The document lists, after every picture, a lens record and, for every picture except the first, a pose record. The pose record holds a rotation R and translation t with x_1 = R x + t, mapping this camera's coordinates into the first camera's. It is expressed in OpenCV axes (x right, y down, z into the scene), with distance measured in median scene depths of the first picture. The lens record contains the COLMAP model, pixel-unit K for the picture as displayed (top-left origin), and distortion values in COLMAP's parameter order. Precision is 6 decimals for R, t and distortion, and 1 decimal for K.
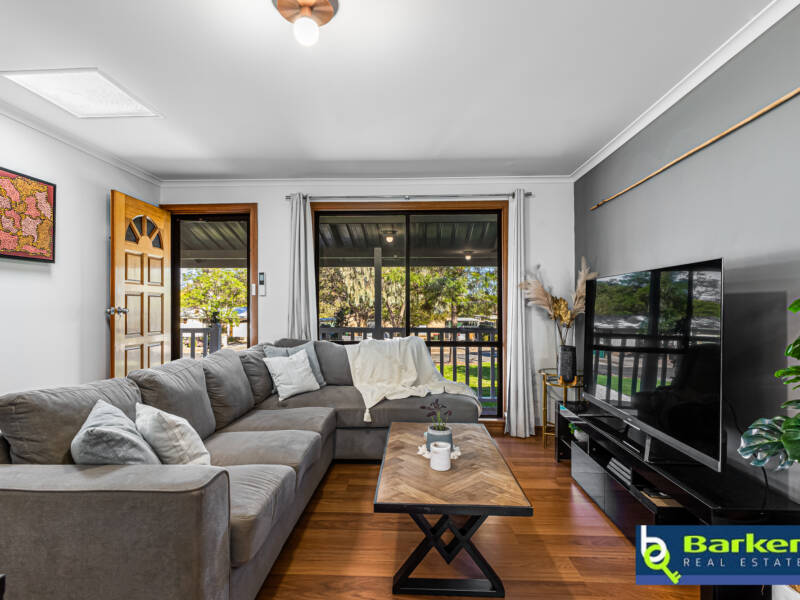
lens RADIAL K [[438.1, 0, 402.5], [0, 438.1, 302.5], [0, 0, 1]] dist [0.010448, -0.005890]
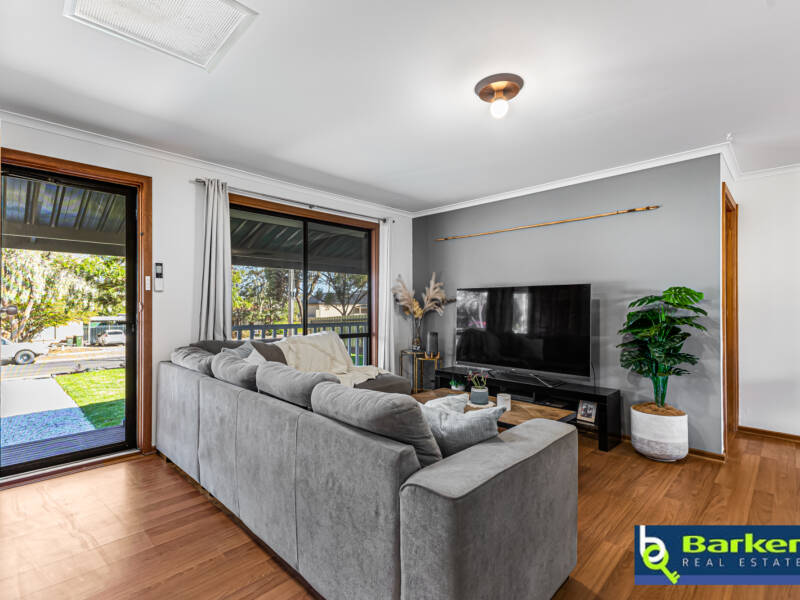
lens RADIAL K [[405.6, 0, 388.6], [0, 405.6, 297.8], [0, 0, 1]] dist [0.012267, -0.000046]
pose [[0.665898, 0.013393, 0.745922, -0.651742], [-0.011257, 0.999905, -0.007905, -0.001949], [-0.745958, -0.003133, 0.665986, 0.175513]]
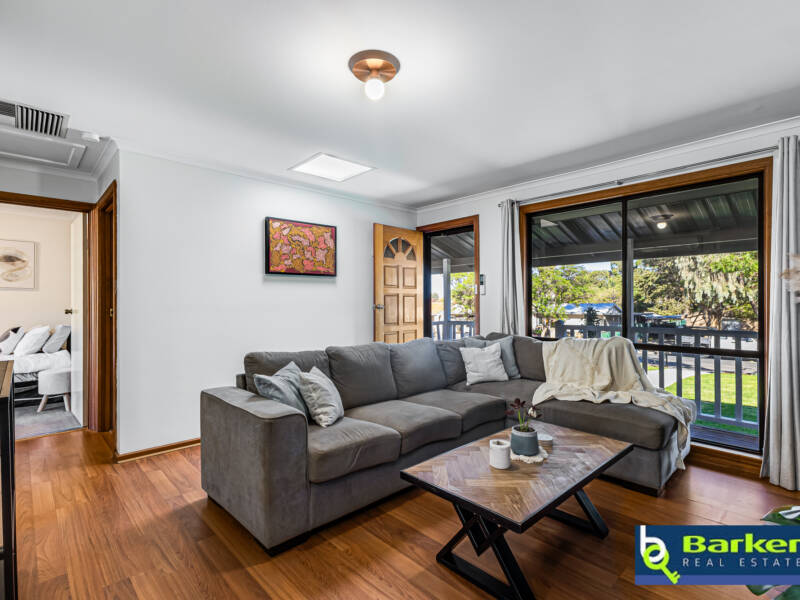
lens RADIAL K [[405.6, 0, 396.2], [0, 405.6, 304.8], [0, 0, 1]] dist [0.012267, -0.000046]
pose [[0.710203, 0.001561, -0.703995, 0.290314], [0.008297, 0.999910, 0.010588, -0.001599], [0.703948, -0.013361, 0.710126, 0.089260]]
